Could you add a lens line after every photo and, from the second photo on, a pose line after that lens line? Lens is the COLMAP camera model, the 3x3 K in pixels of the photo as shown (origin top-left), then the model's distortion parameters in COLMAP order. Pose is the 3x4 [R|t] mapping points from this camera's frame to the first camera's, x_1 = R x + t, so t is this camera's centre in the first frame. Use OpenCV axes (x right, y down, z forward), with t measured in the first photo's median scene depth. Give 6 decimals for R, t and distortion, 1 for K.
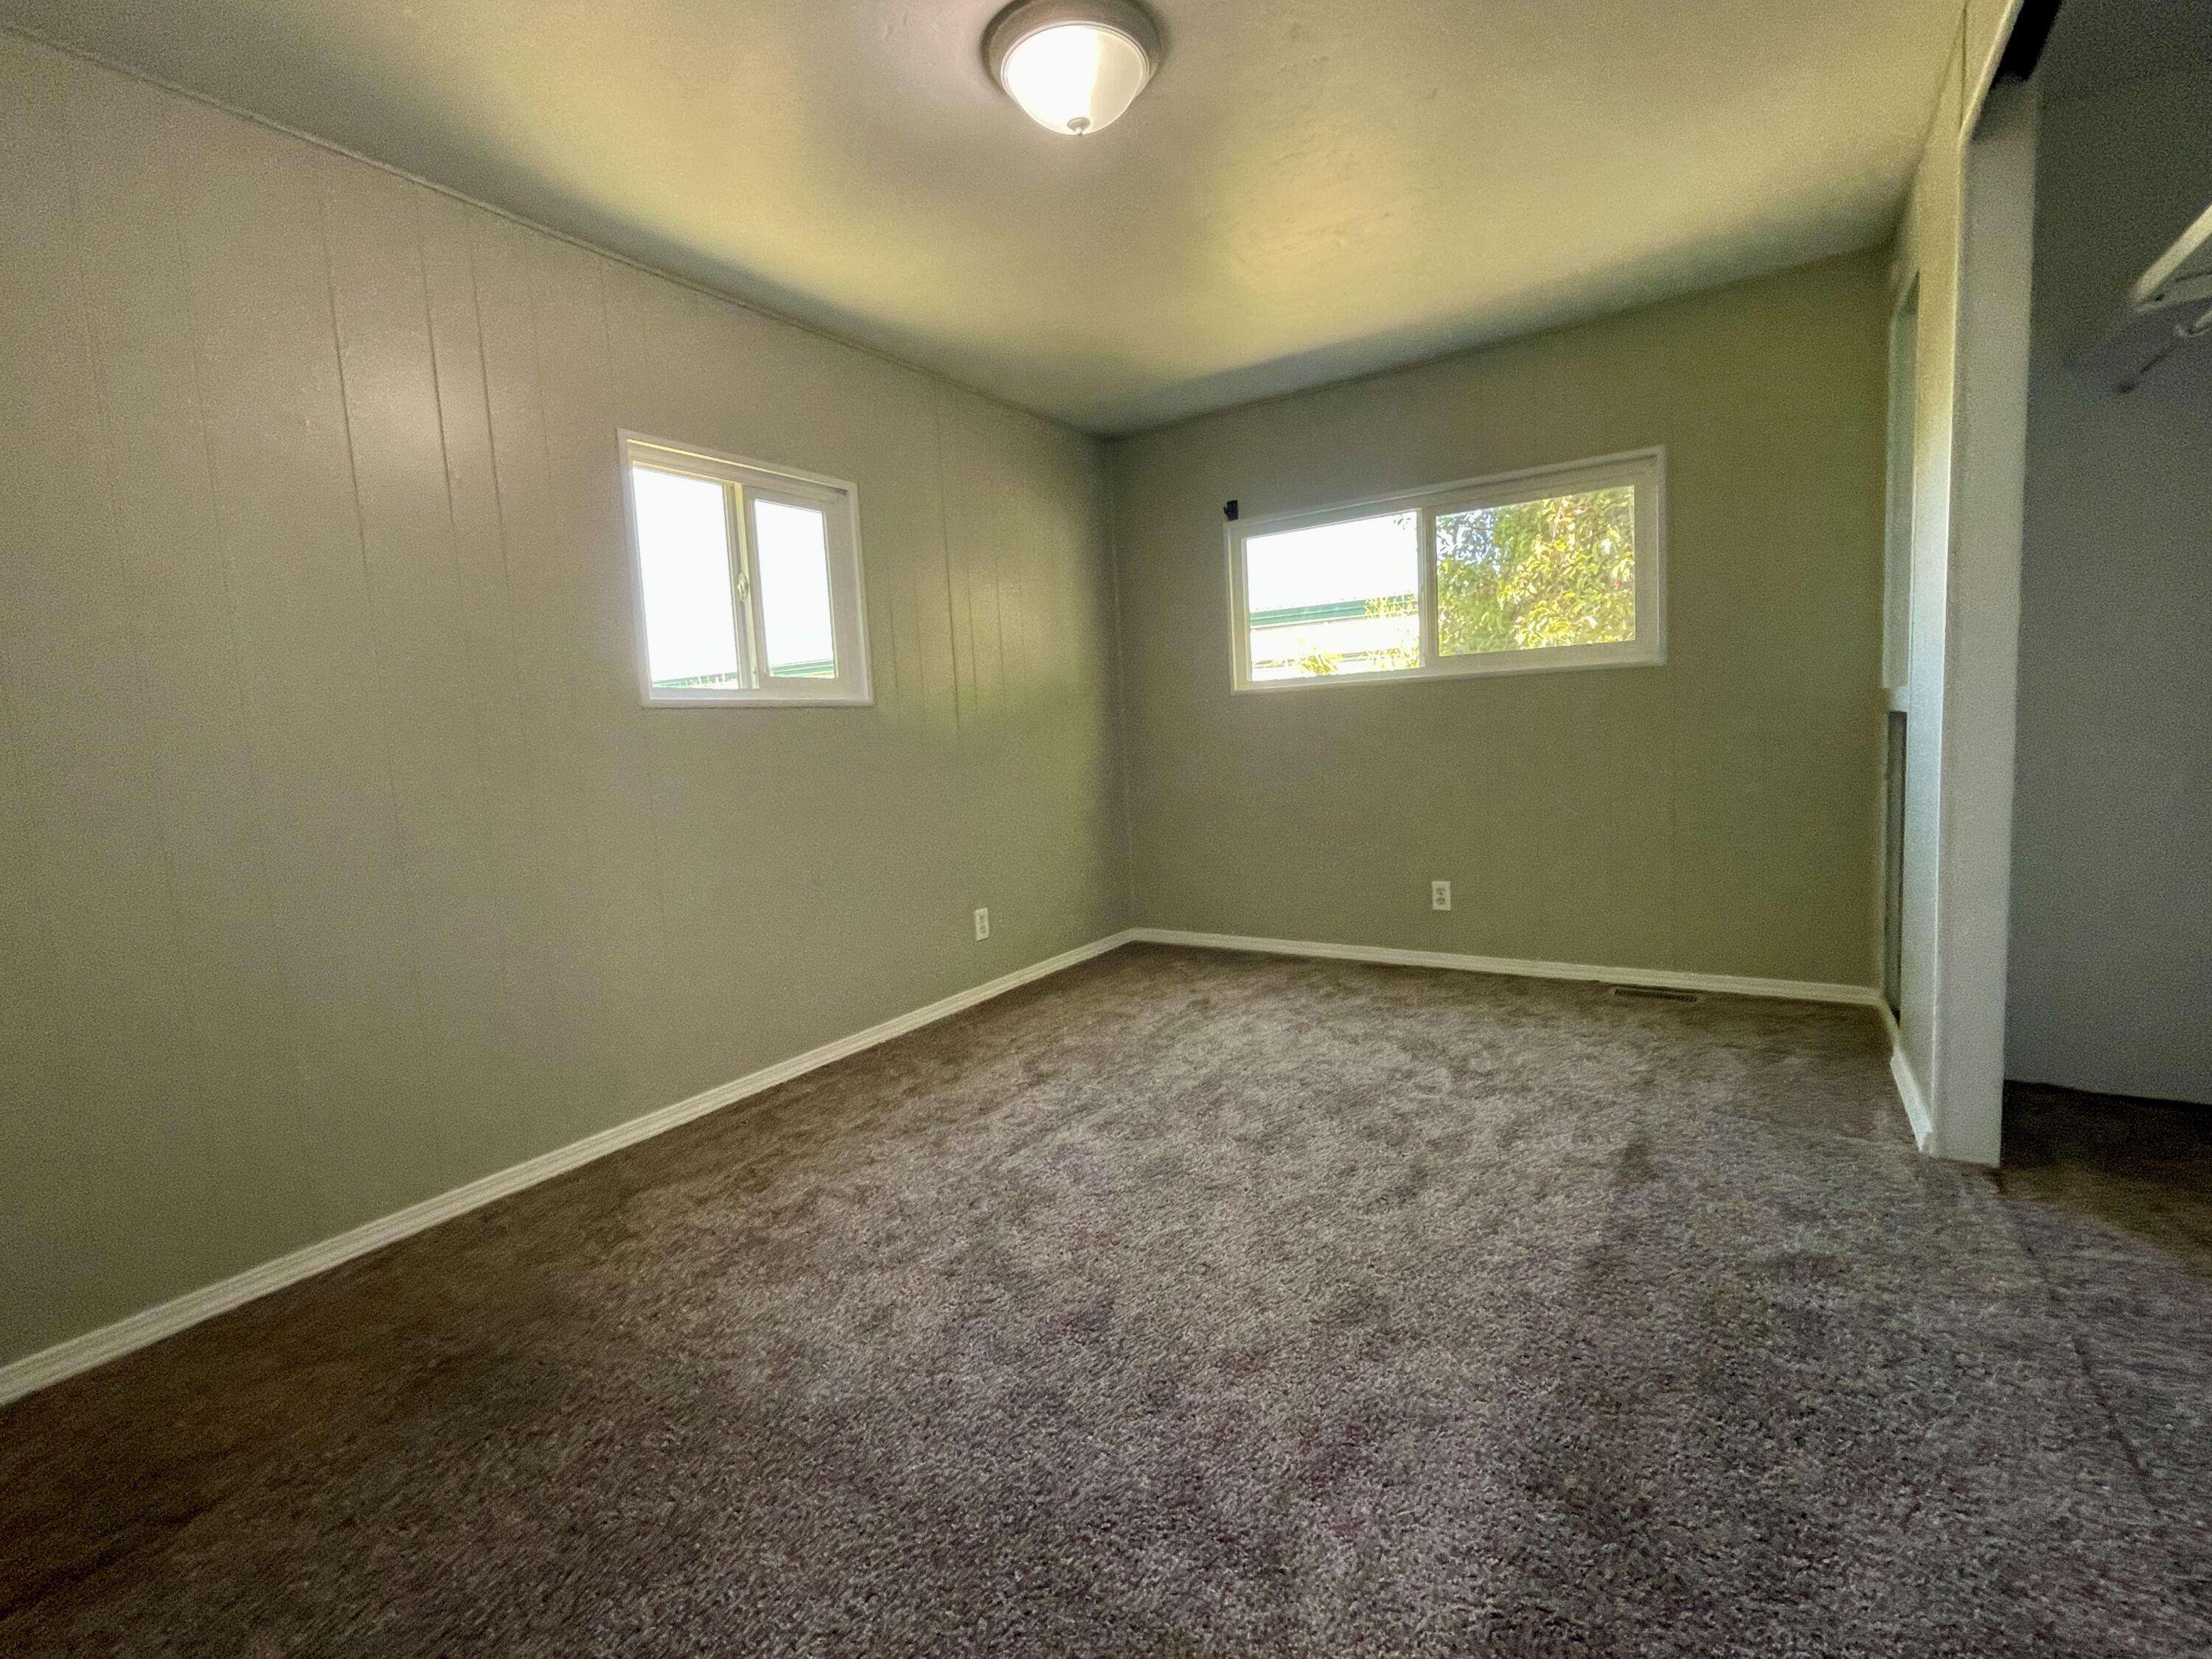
lens RADIAL K [[984.5, 0, 1106.0], [0, 984.5, 829.5], [0, 0, 1]] dist [0.002966, 0.000130]
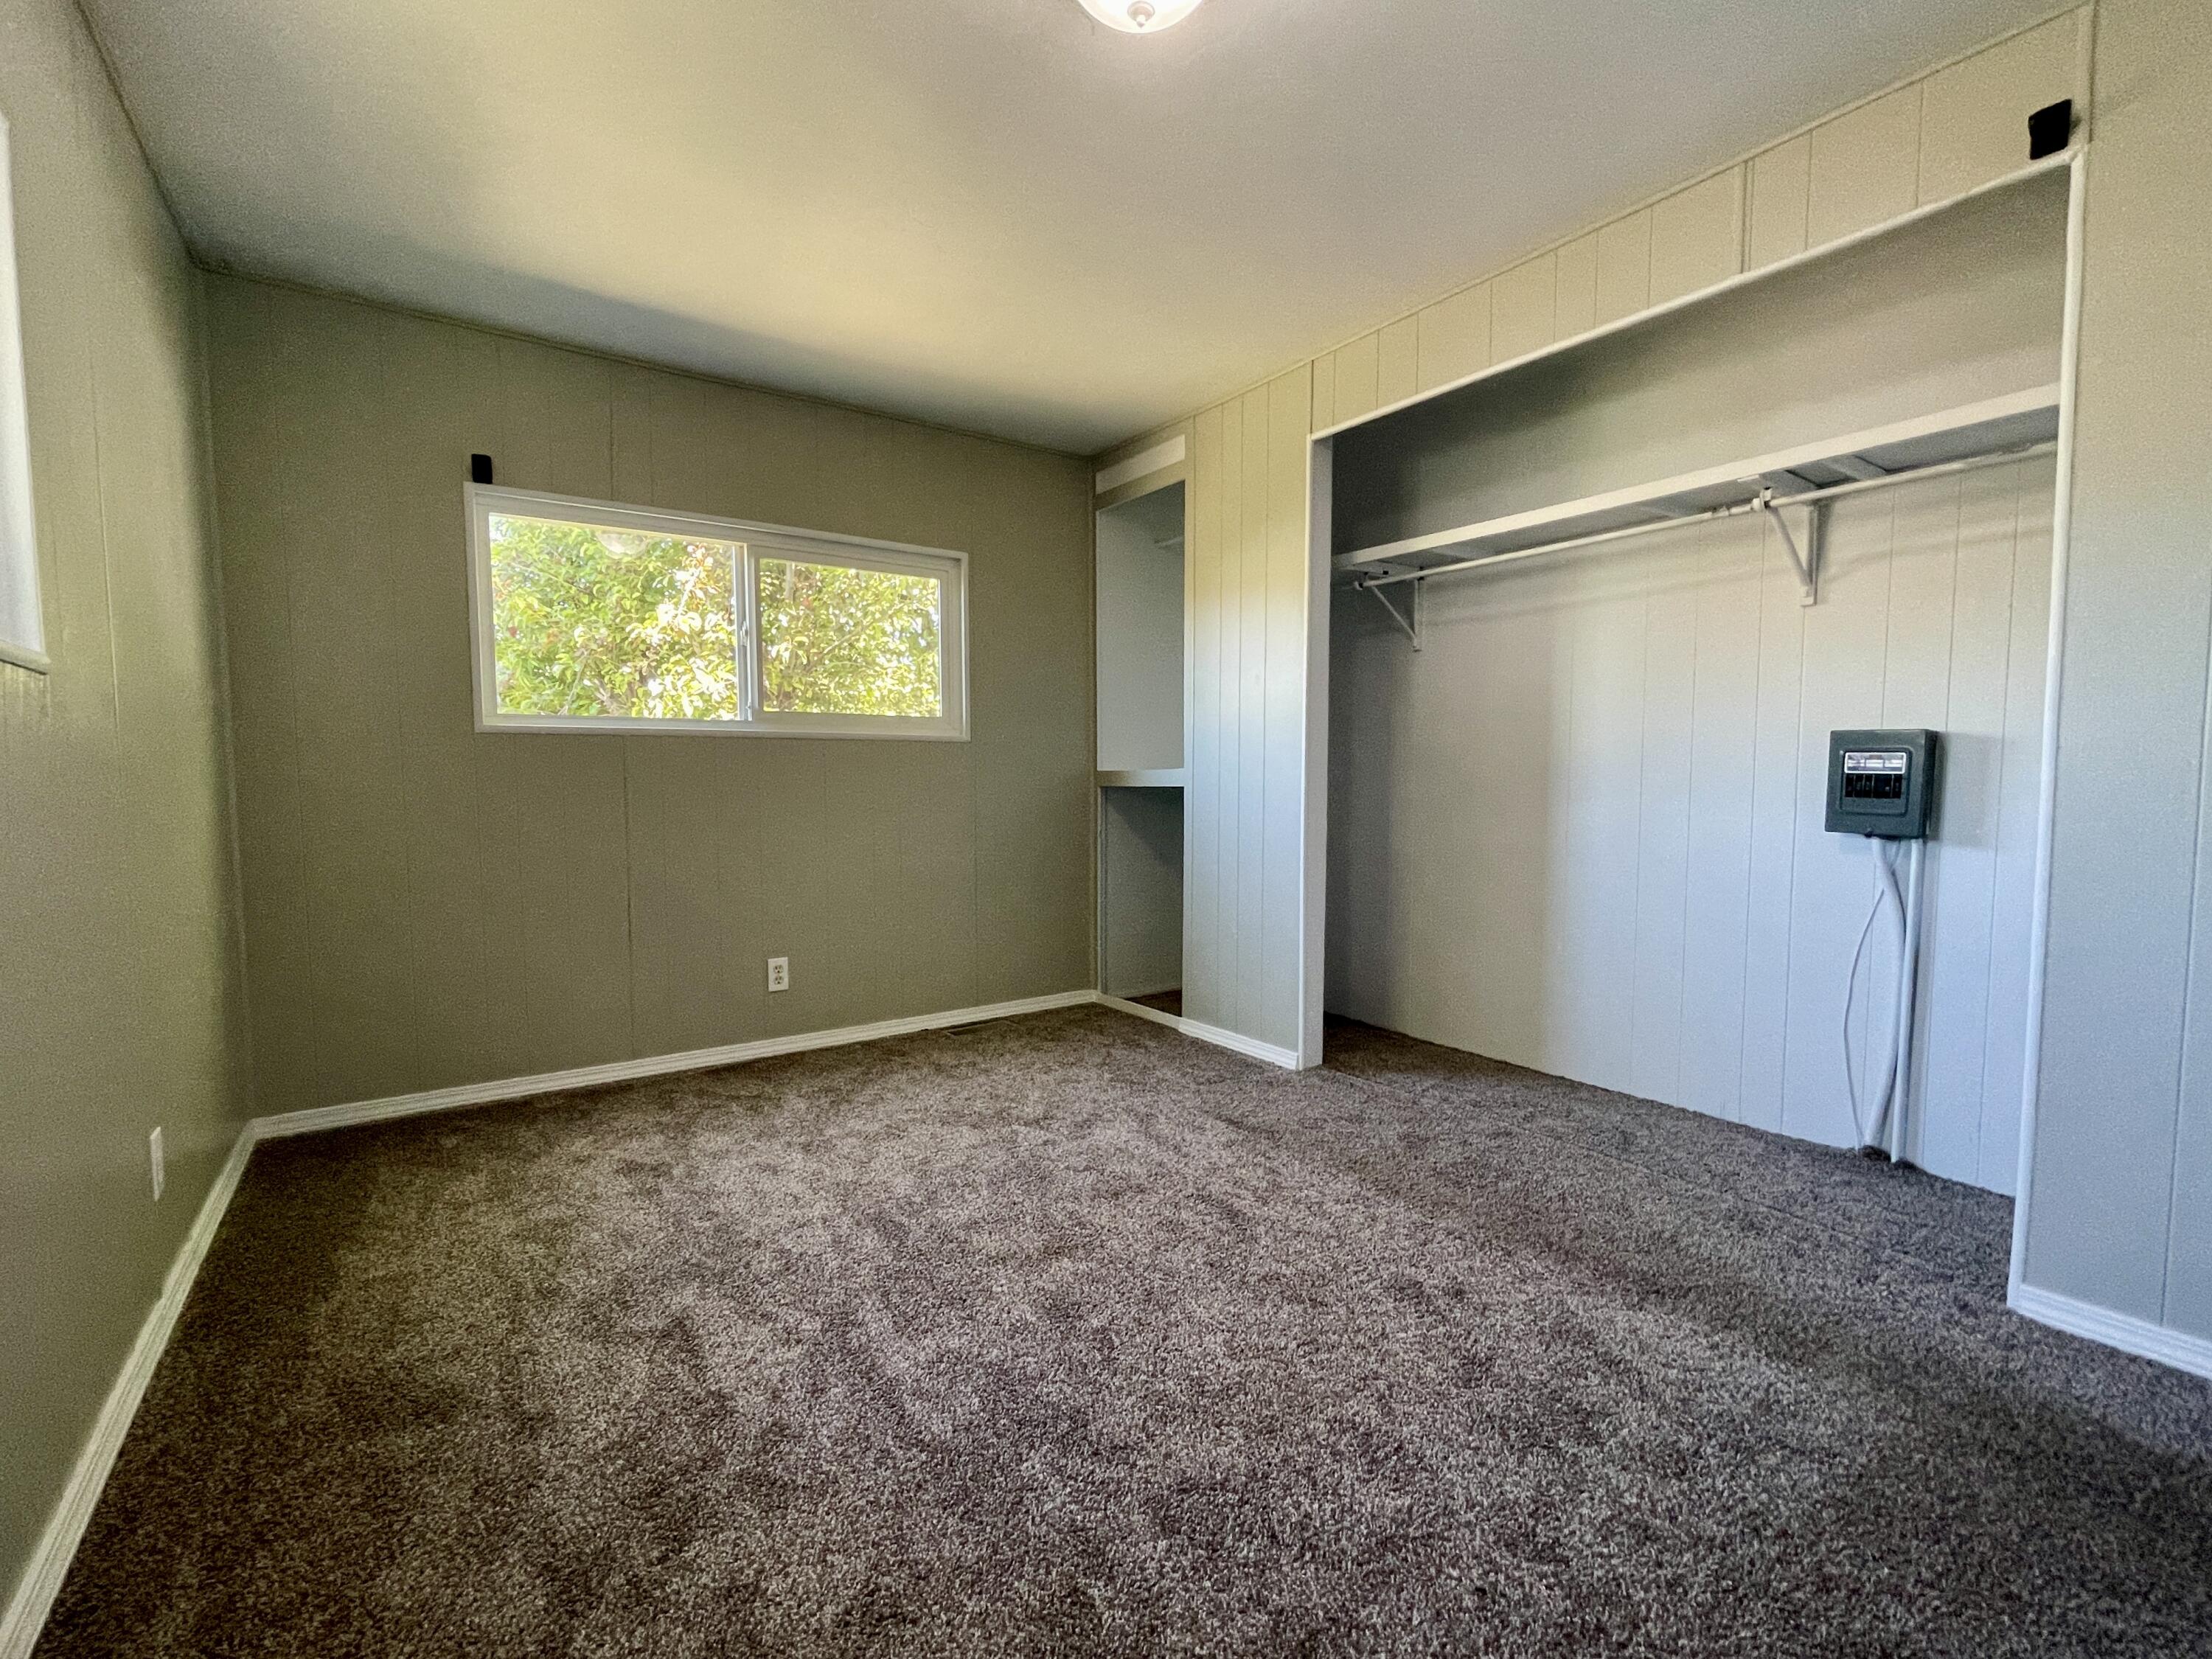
lens RADIAL K [[984.5, 0, 1106.0], [0, 984.5, 829.5], [0, 0, 1]] dist [0.002966, 0.000130]
pose [[0.362285, 0.003873, 0.932059, -0.504593], [0.083447, 0.995841, -0.036573, -0.008496], [-0.928324, 0.091027, 0.360455, 0.494216]]
